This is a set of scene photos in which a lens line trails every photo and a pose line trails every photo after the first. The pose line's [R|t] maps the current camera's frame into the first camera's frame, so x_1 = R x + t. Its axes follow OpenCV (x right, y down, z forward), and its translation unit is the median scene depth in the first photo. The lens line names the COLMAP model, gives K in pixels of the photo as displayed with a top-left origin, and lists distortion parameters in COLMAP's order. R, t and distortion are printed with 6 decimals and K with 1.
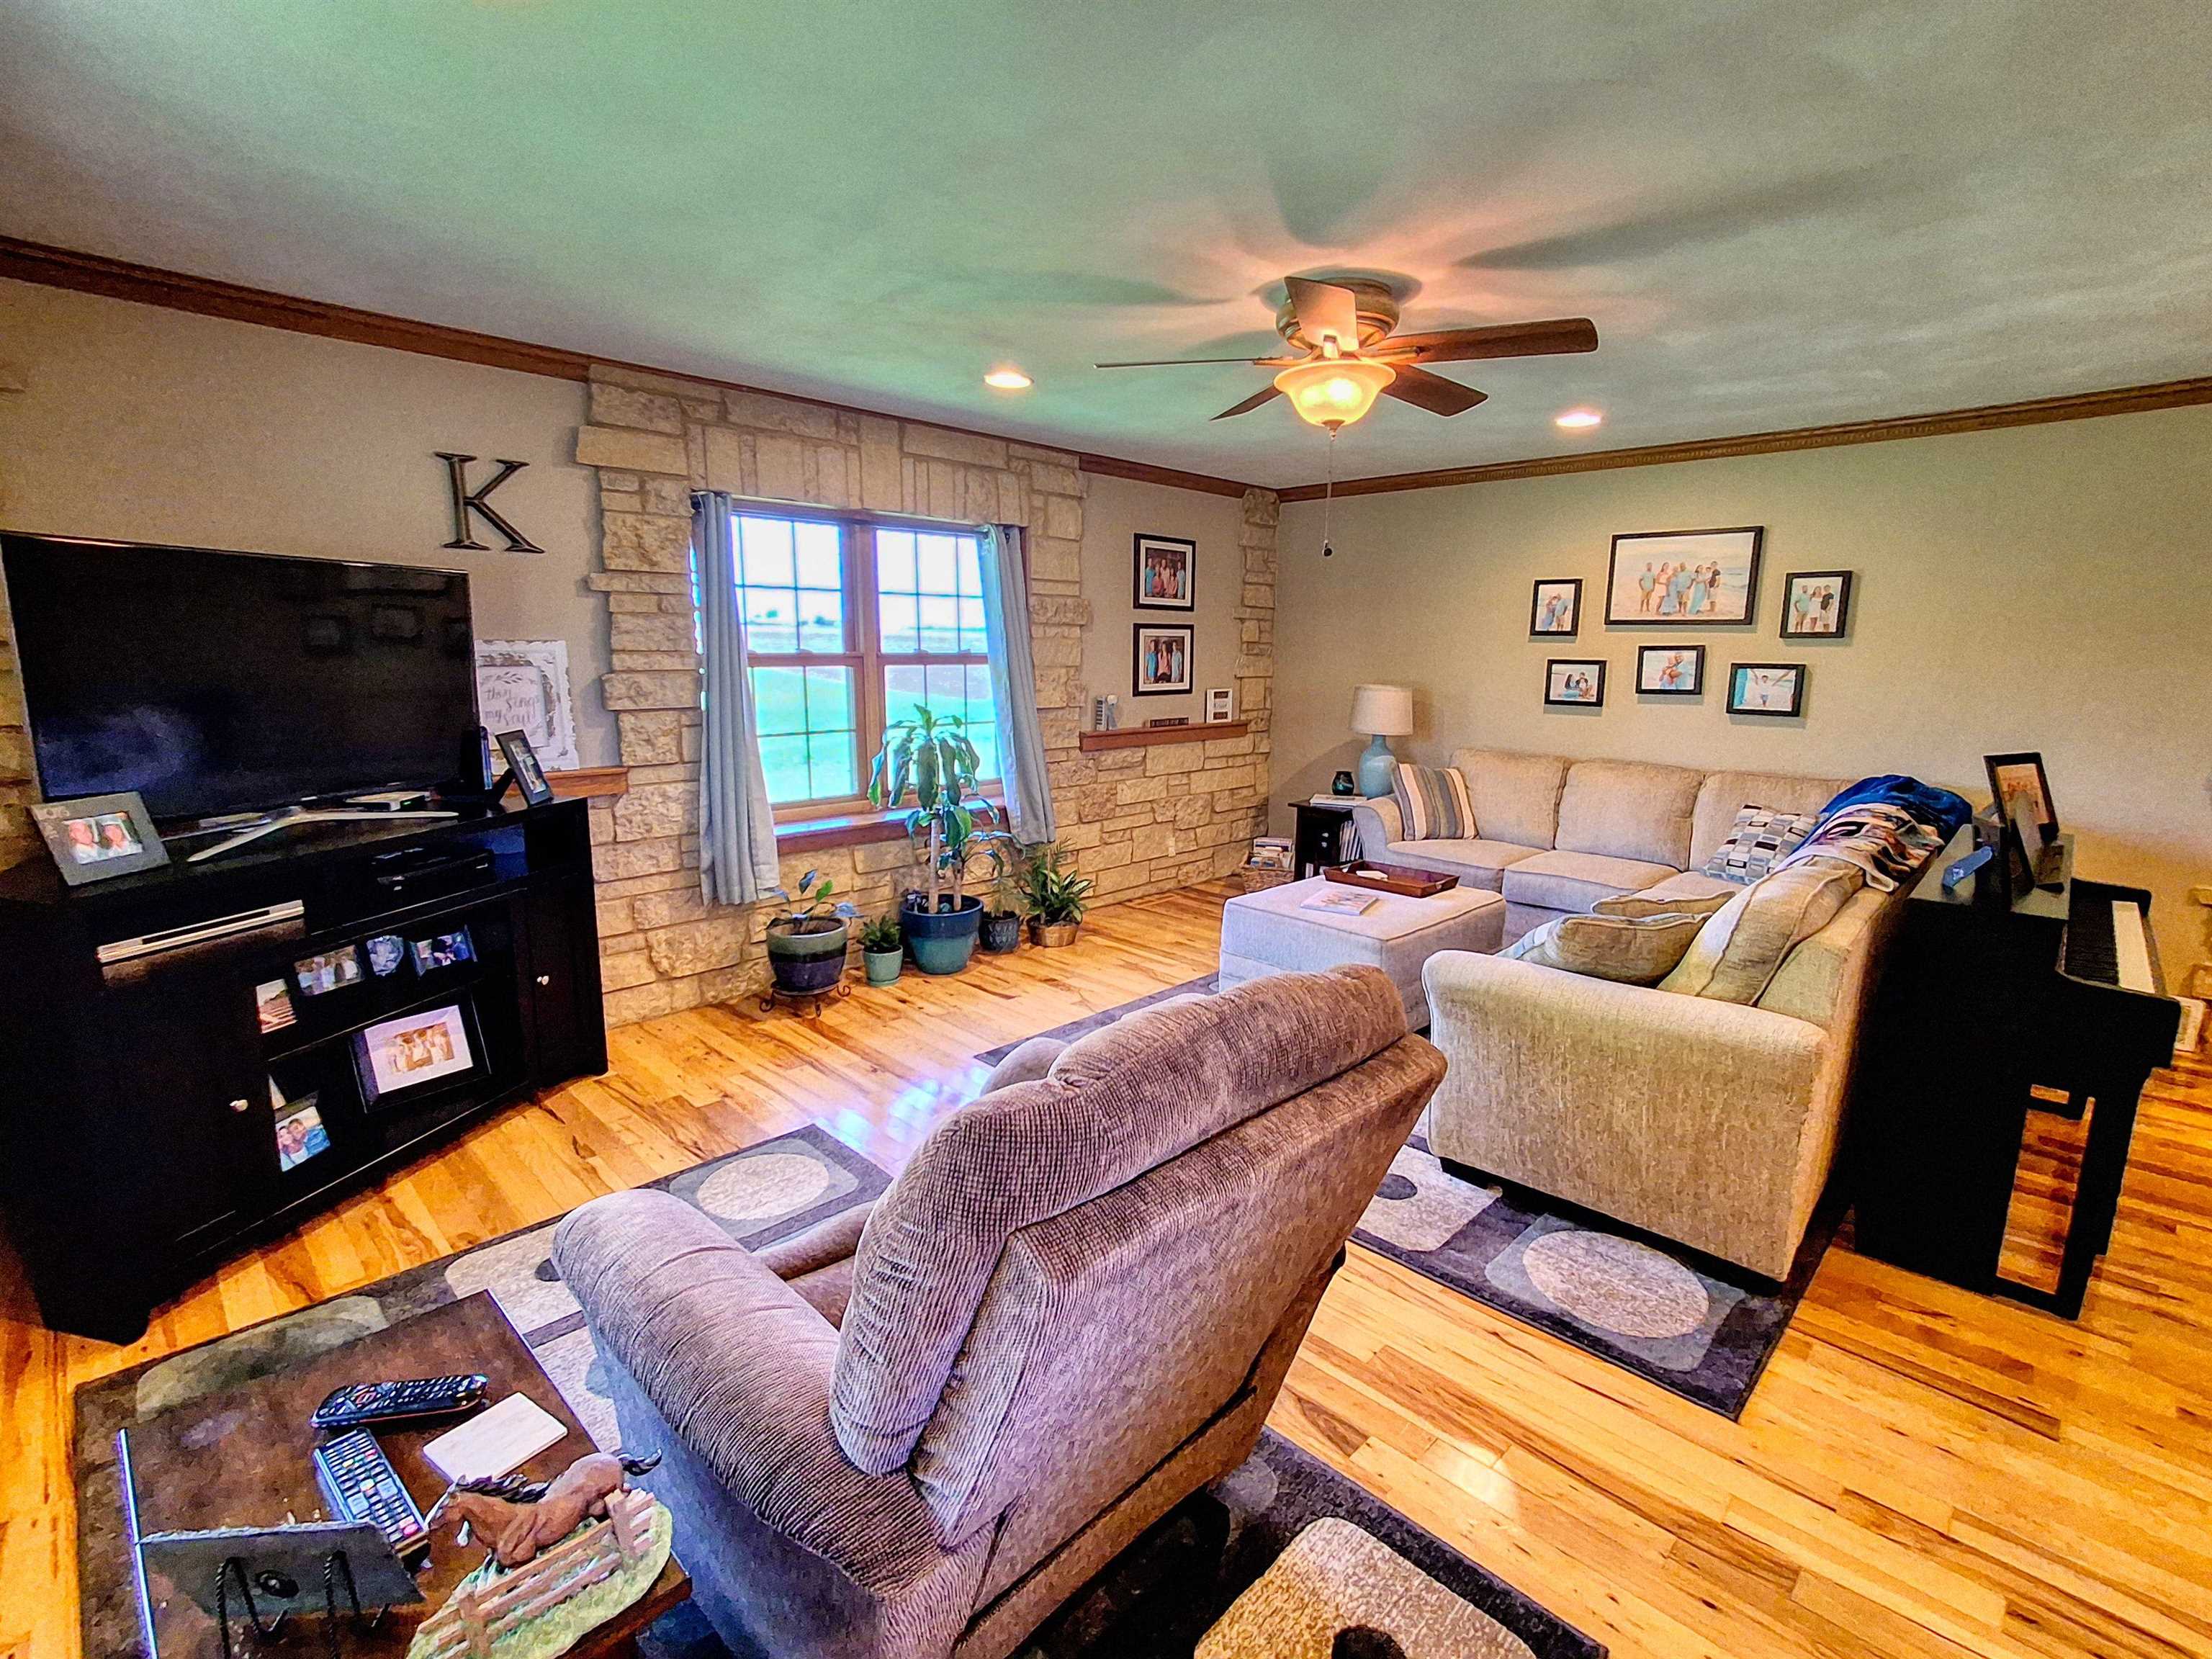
lens RADIAL K [[1011.0, 0, 1114.0], [0, 1011.0, 827.0], [0, 0, 1]] dist [-0.008300, 0.005035]
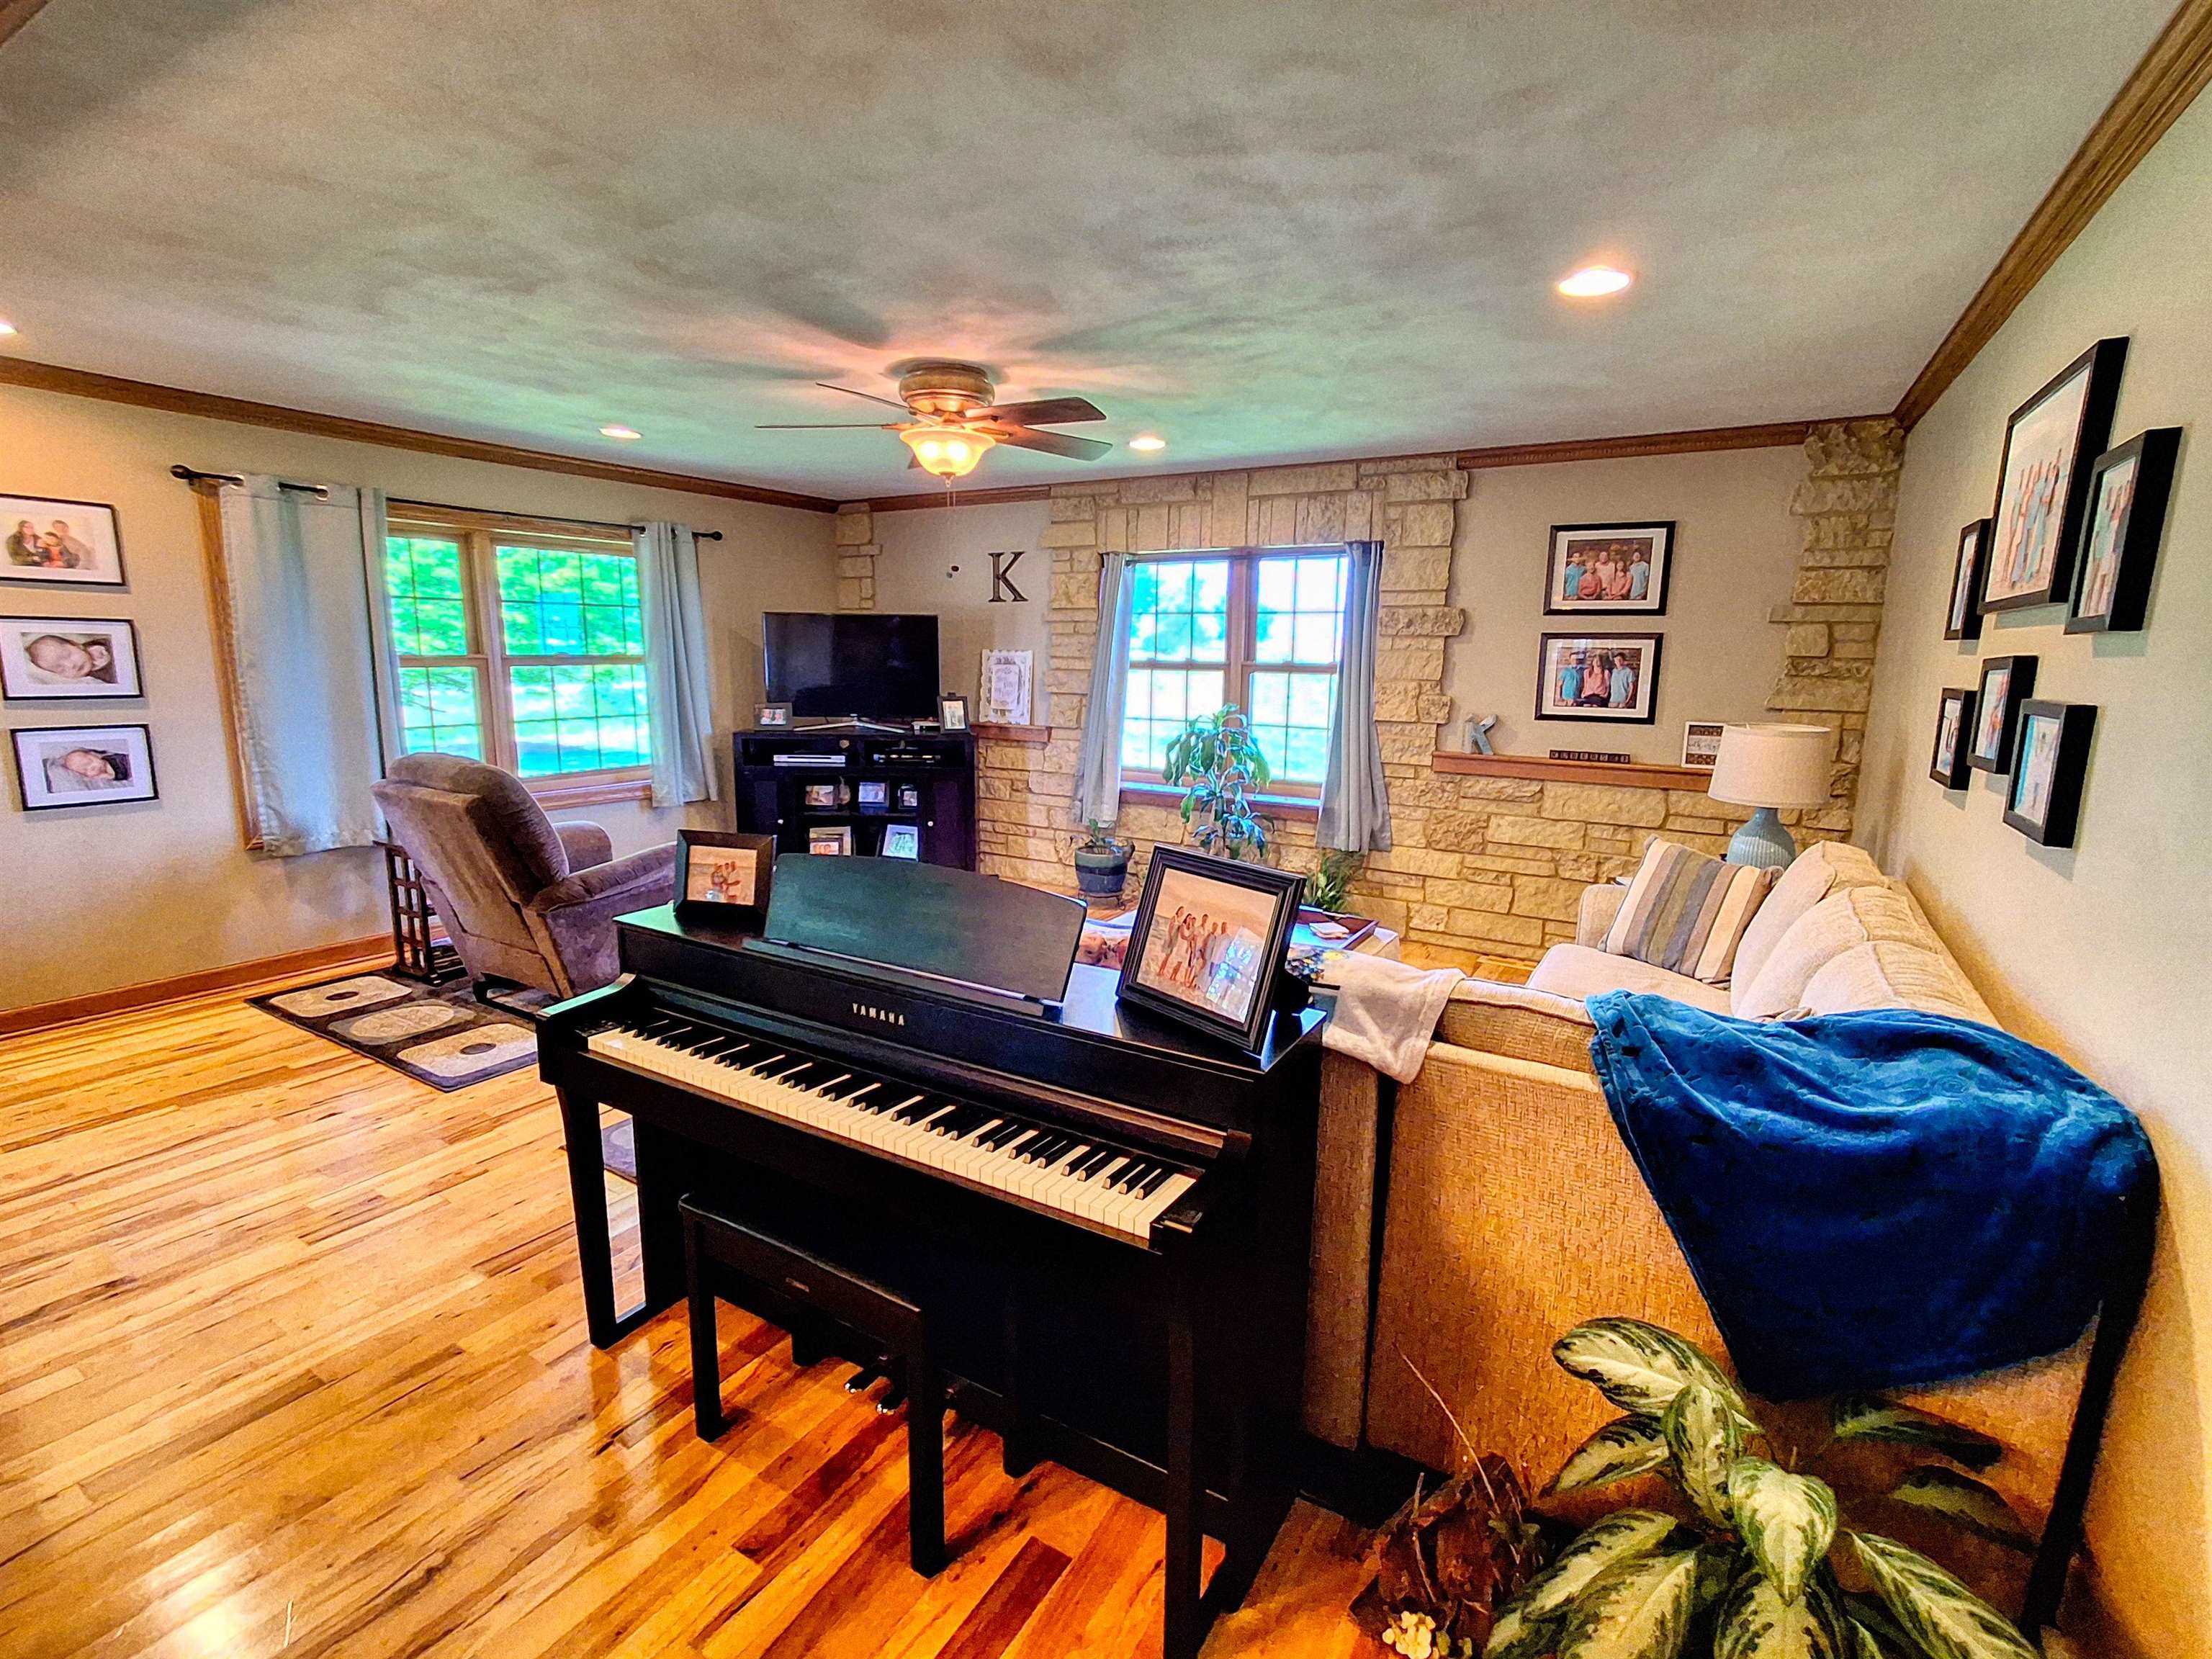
lens RADIAL K [[1011.0, 0, 1111.9], [0, 1011.0, 824.3], [0, 0, 1]] dist [-0.008300, 0.005035]
pose [[0.231938, 0.159386, -0.959584, 0.930538], [-0.185878, 0.975569, 0.117113, -0.094138], [0.954806, 0.151203, 0.255897, 0.563487]]
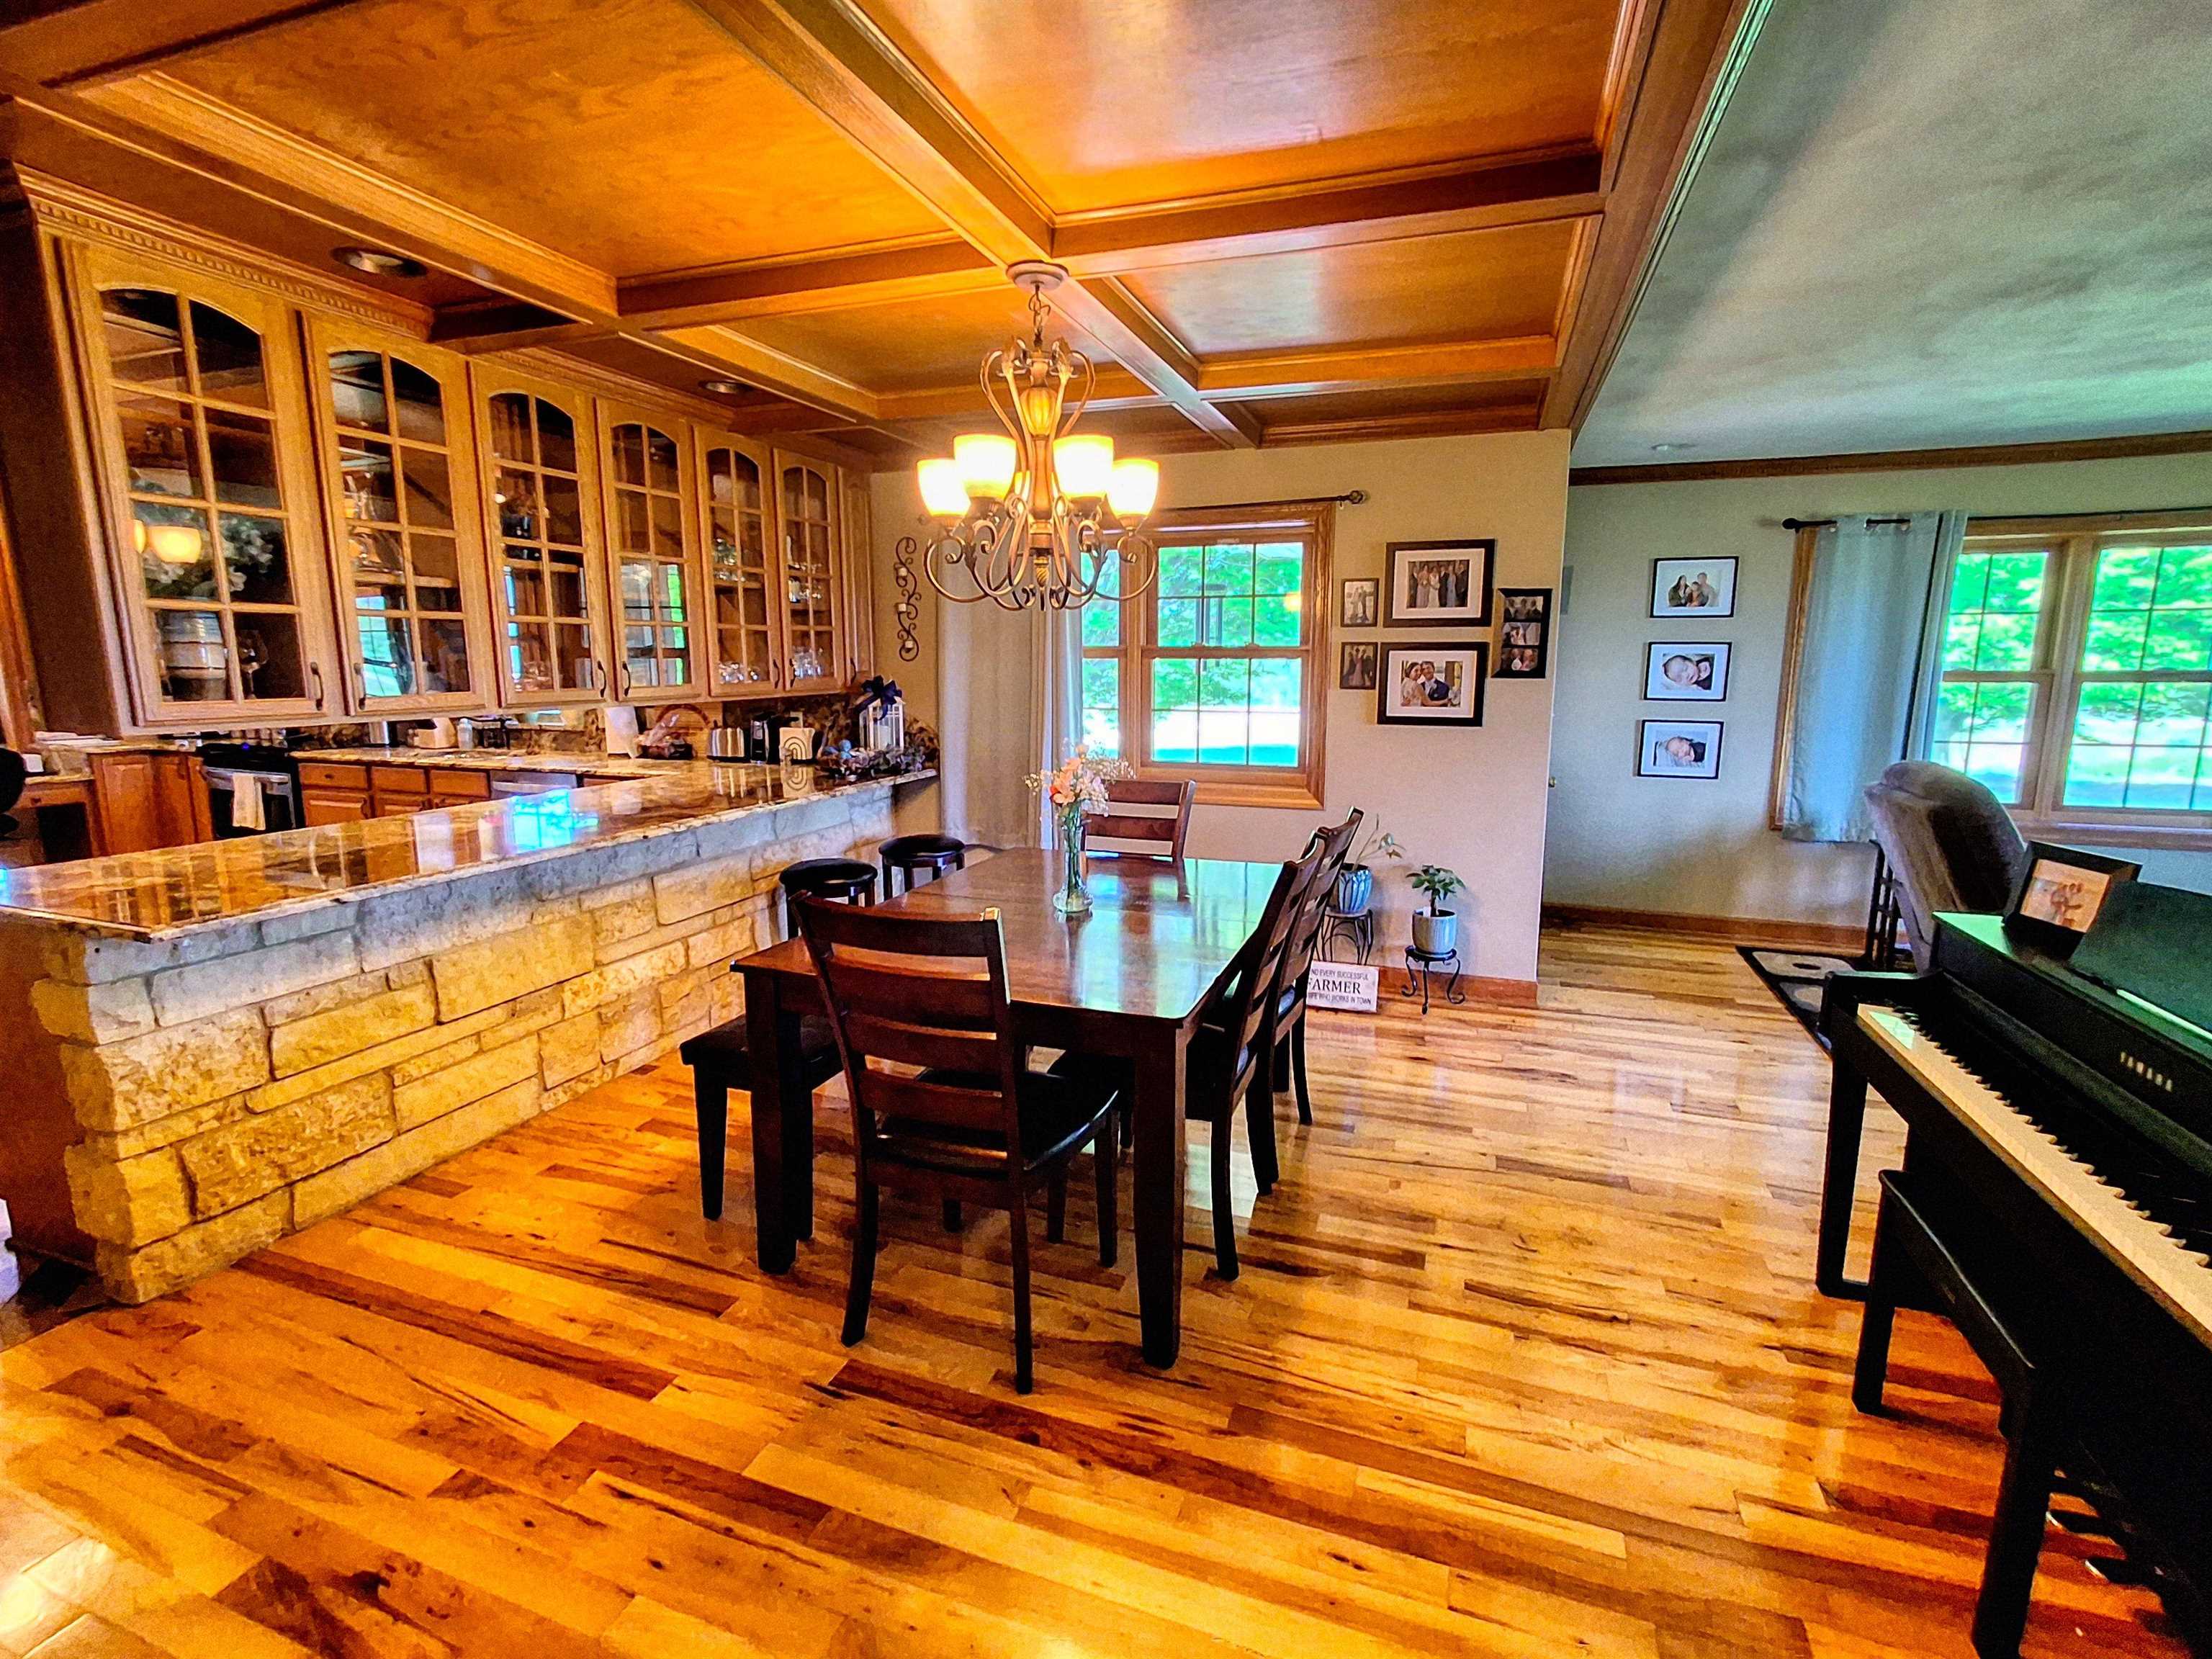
lens RADIAL K [[1011.0, 0, 1114.2], [0, 1011.0, 817.4], [0, 0, 1]] dist [-0.008300, 0.005035]
pose [[-0.910321, 0.050420, -0.410821, 0.986662], [-0.087571, 0.946622, 0.310223, -0.112130], [0.404534, 0.318378, -0.857314, 0.707948]]
